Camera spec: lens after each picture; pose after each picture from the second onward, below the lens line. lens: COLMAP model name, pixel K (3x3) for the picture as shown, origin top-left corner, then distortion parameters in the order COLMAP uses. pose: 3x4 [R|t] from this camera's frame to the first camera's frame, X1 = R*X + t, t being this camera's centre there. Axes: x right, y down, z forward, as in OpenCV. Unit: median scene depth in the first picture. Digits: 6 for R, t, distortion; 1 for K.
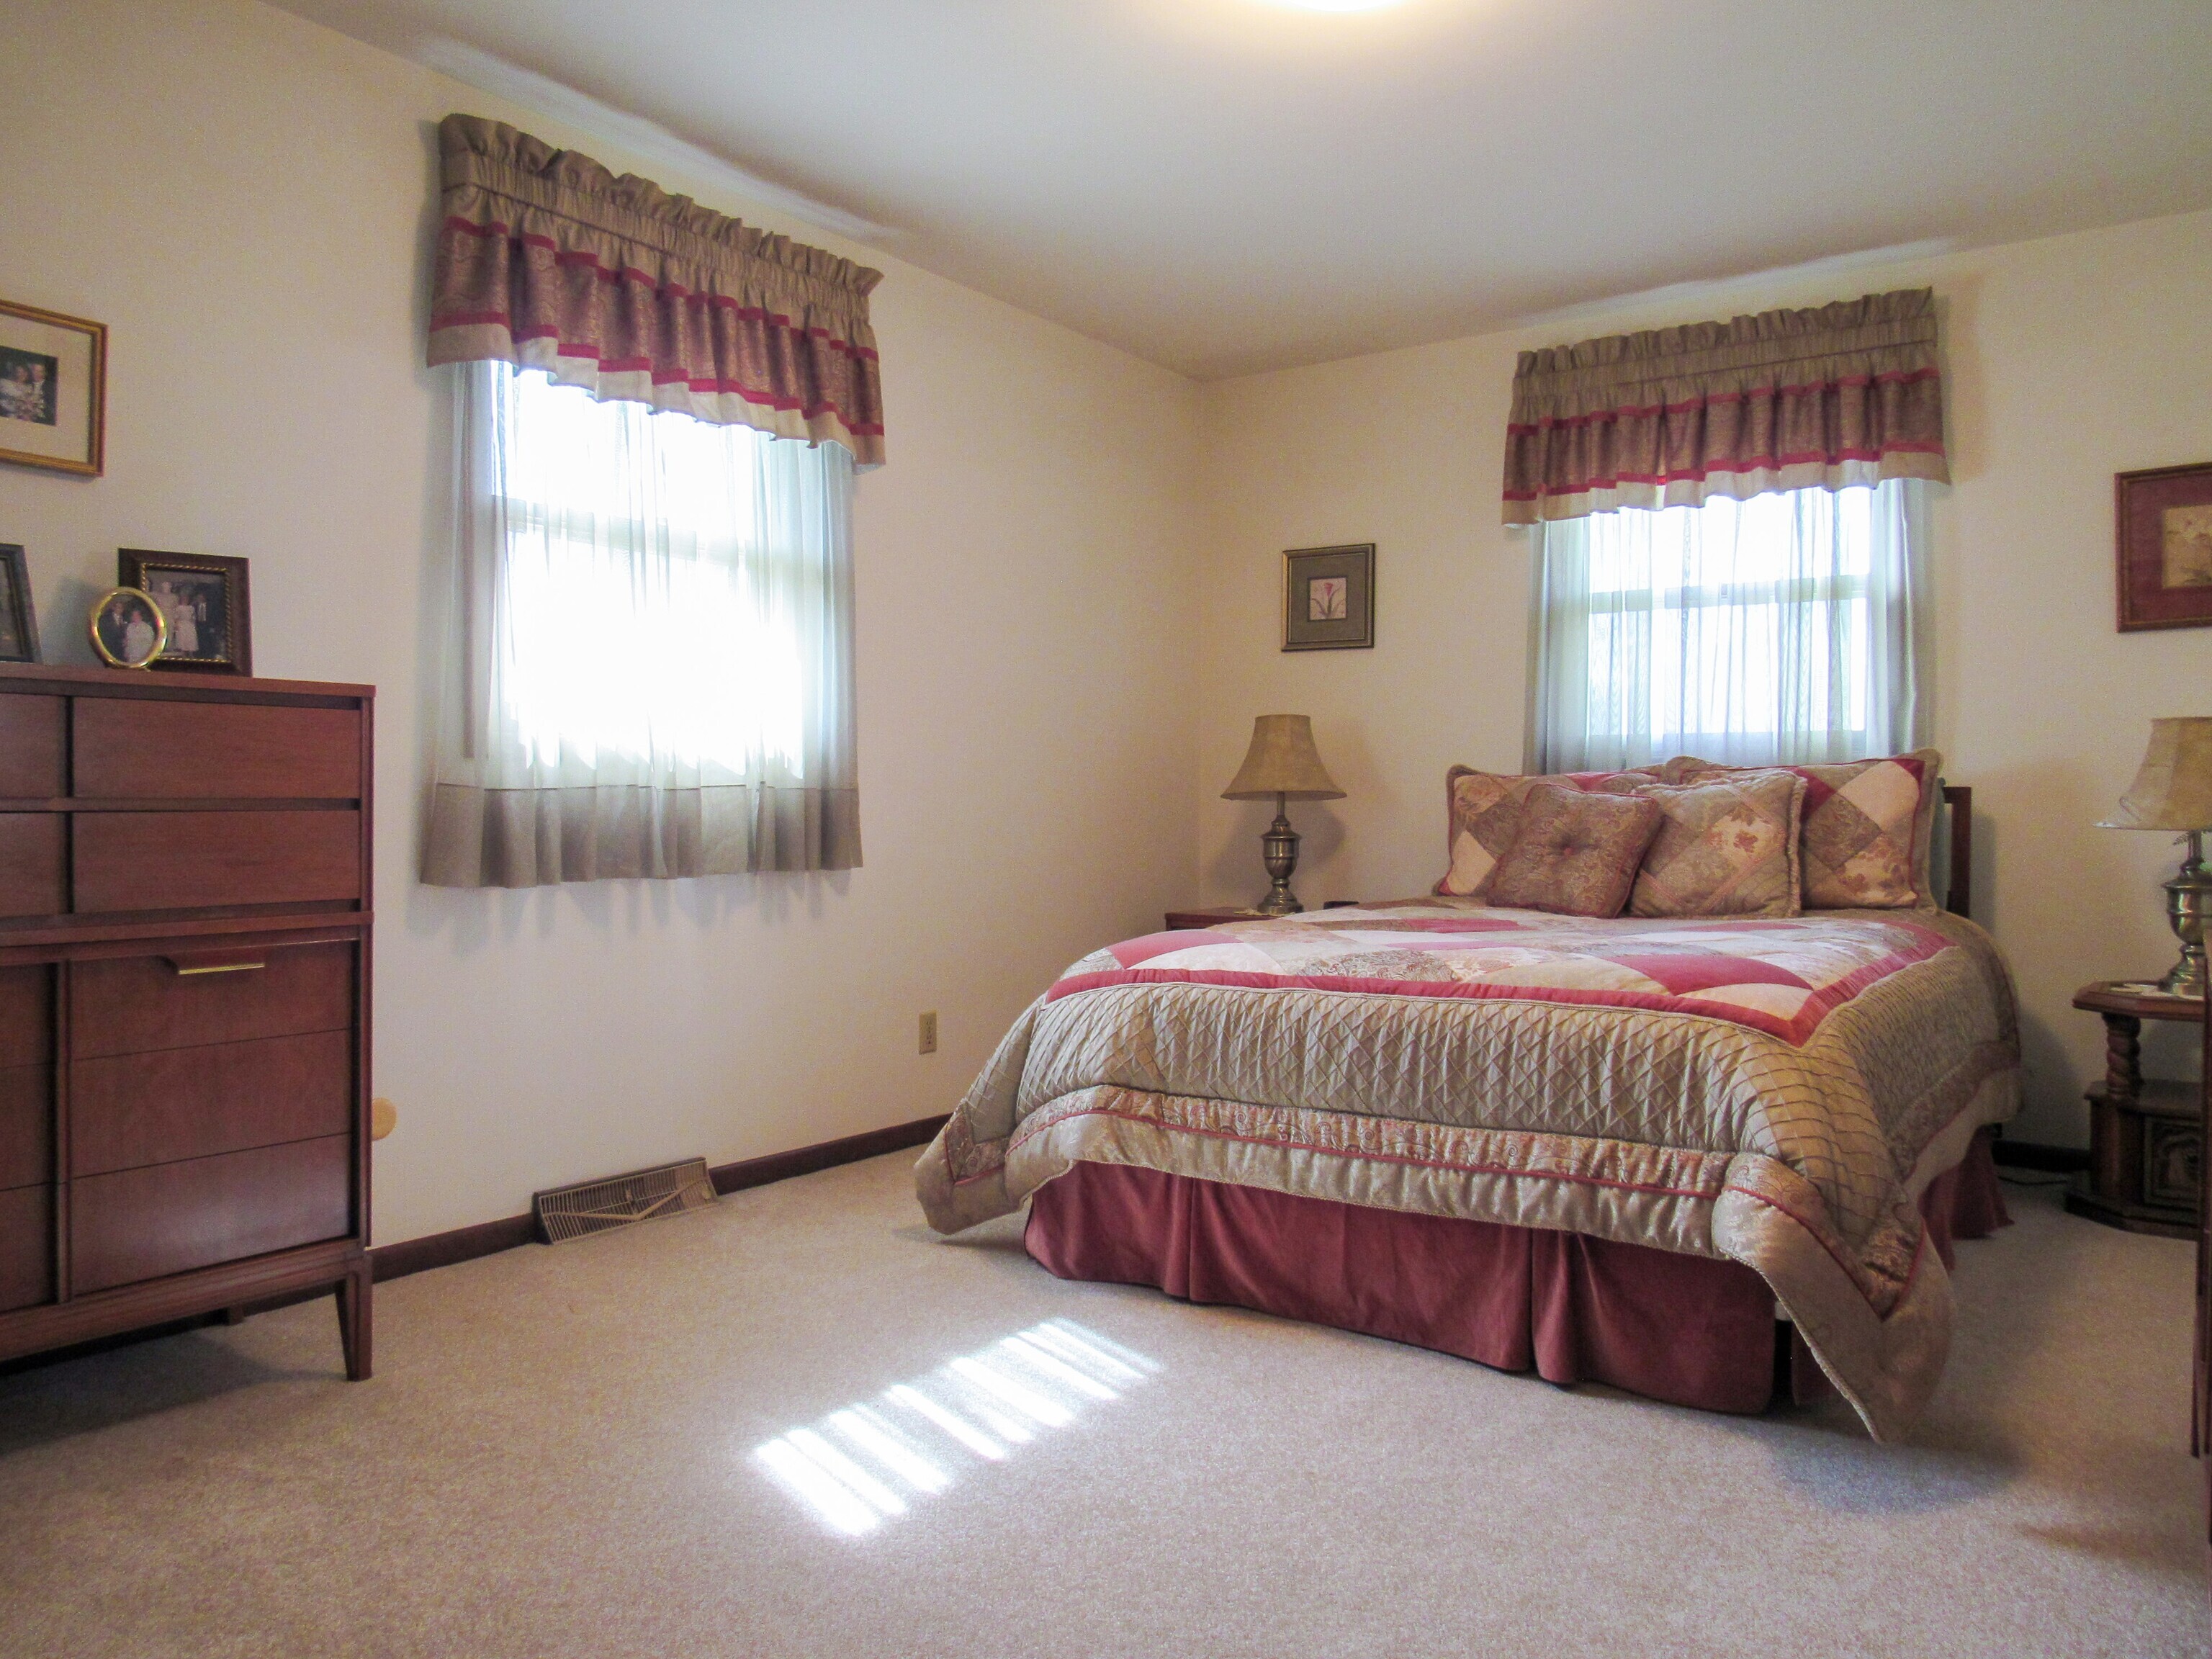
lens RADIAL K [[1591.1, 0, 1106.0], [0, 1591.1, 829.5], [0, 0, 1]] dist [-0.007474, -0.000562]
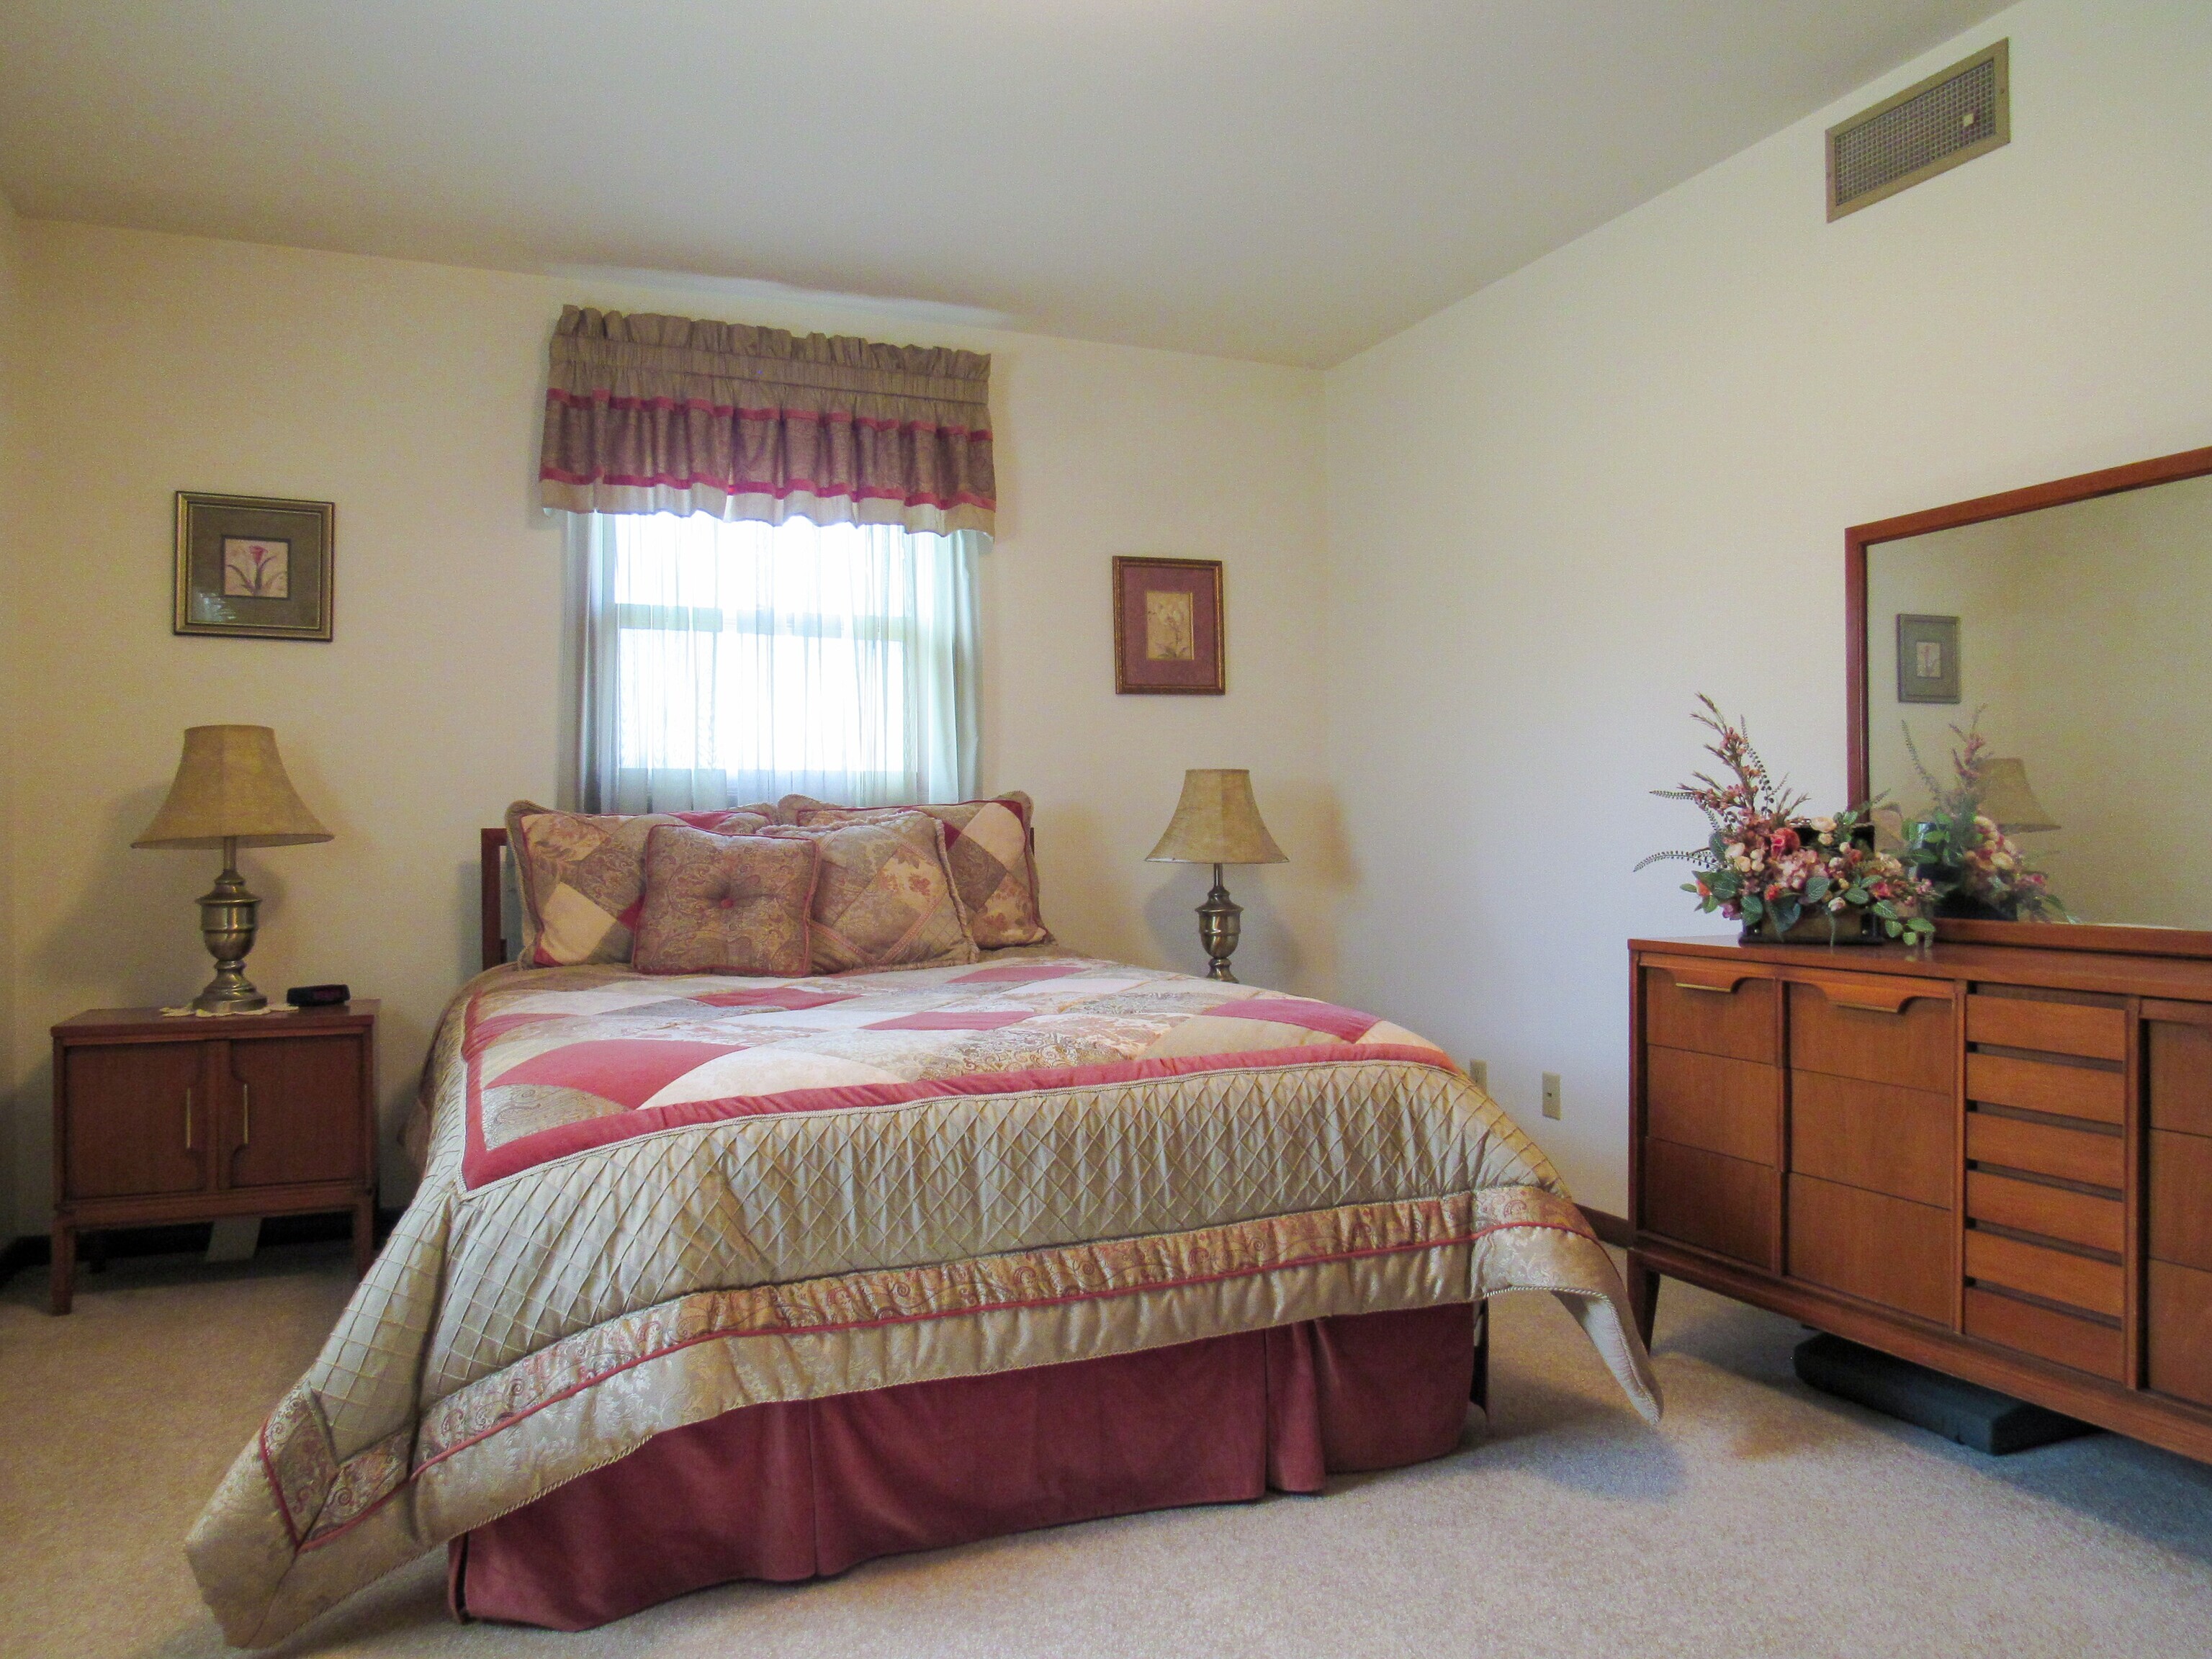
lens RADIAL K [[1582.3, 0, 1106.0], [0, 1582.3, 829.5], [0, 0, 1]] dist [-0.032434, -0.000678]
pose [[0.531078, -0.001758, 0.847321, -0.442074], [0.024563, 0.999610, -0.013322, -0.013191], [-0.846967, 0.027888, 0.530913, 0.514176]]
